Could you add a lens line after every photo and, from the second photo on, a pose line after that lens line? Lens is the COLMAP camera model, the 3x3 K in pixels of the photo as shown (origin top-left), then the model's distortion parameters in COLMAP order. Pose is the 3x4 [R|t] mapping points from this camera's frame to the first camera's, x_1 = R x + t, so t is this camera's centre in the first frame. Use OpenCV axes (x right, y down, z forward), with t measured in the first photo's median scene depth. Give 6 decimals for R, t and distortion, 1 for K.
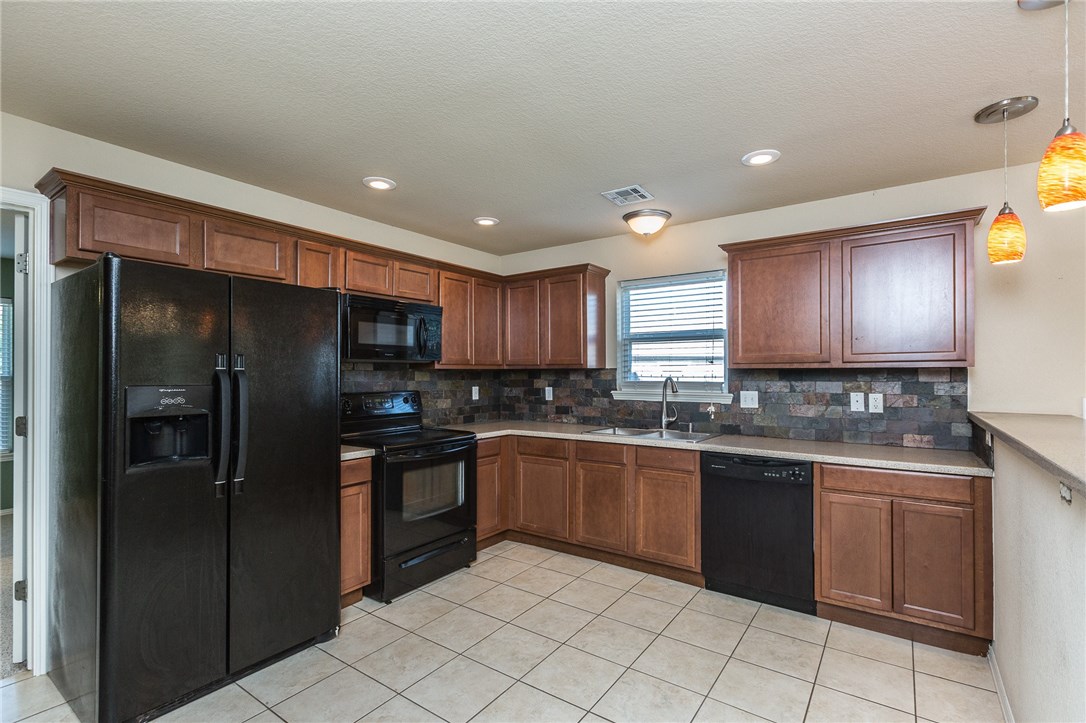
lens RADIAL K [[504.1, 0, 555.5], [0, 504.1, 372.5], [0, 0, 1]] dist [0.000111, 0.000013]
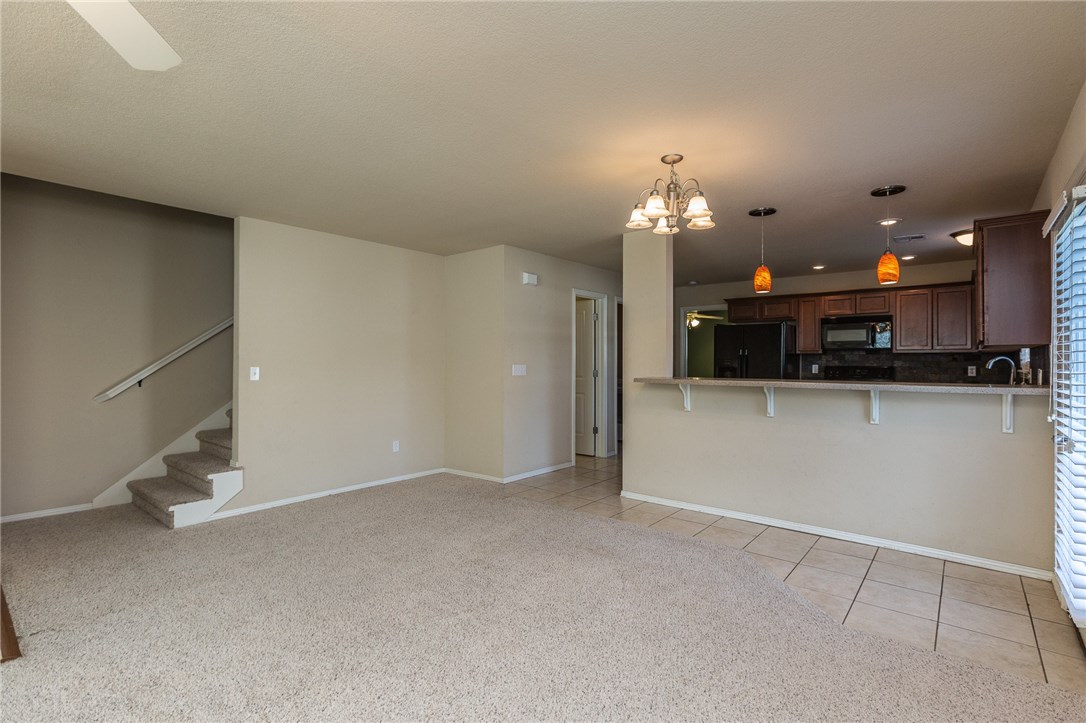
lens RADIAL K [[506.0, 0, 543.0], [0, 506.0, 361.5], [0, 0, 1]] dist [-0.008601, 0.000509]
pose [[-0.087708, 0.002173, -0.996144, 1.717898], [-0.003784, 0.999990, 0.002515, 0.024041], [0.996139, 0.003990, -0.087698, 0.020364]]
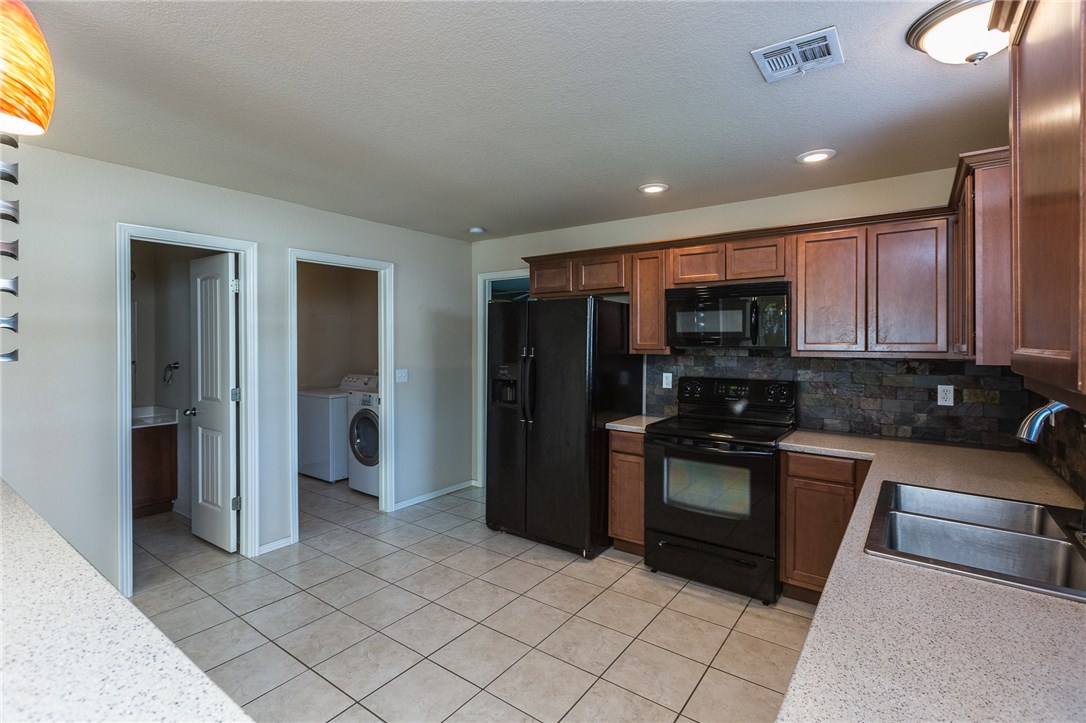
lens RADIAL K [[499.1, 0, 533.5], [0, 499.1, 345.4], [0, 0, 1]] dist [0.000744, 0.000254]
pose [[-0.039820, 0.009510, -0.999162, 0.684685], [-0.001804, 0.999952, 0.009589, -0.038080], [0.999205, 0.002184, -0.039801, 0.710545]]
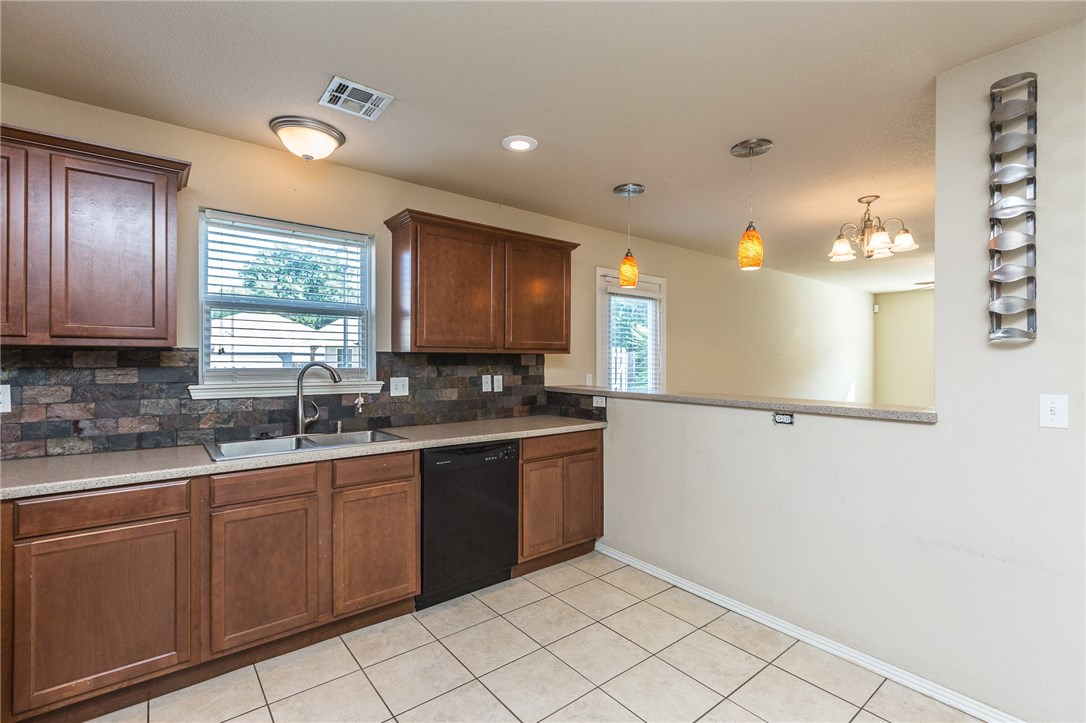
lens RADIAL K [[489.4, 0, 543.0], [0, 489.4, 361.5], [0, 0, 1]] dist [-0.002222, -0.000183]
pose [[0.280271, 0.000962, 0.959921, -0.417290], [-0.003504, 0.999994, 0.000021, 0.007974], [-0.959915, -0.003370, 0.280272, 0.546701]]
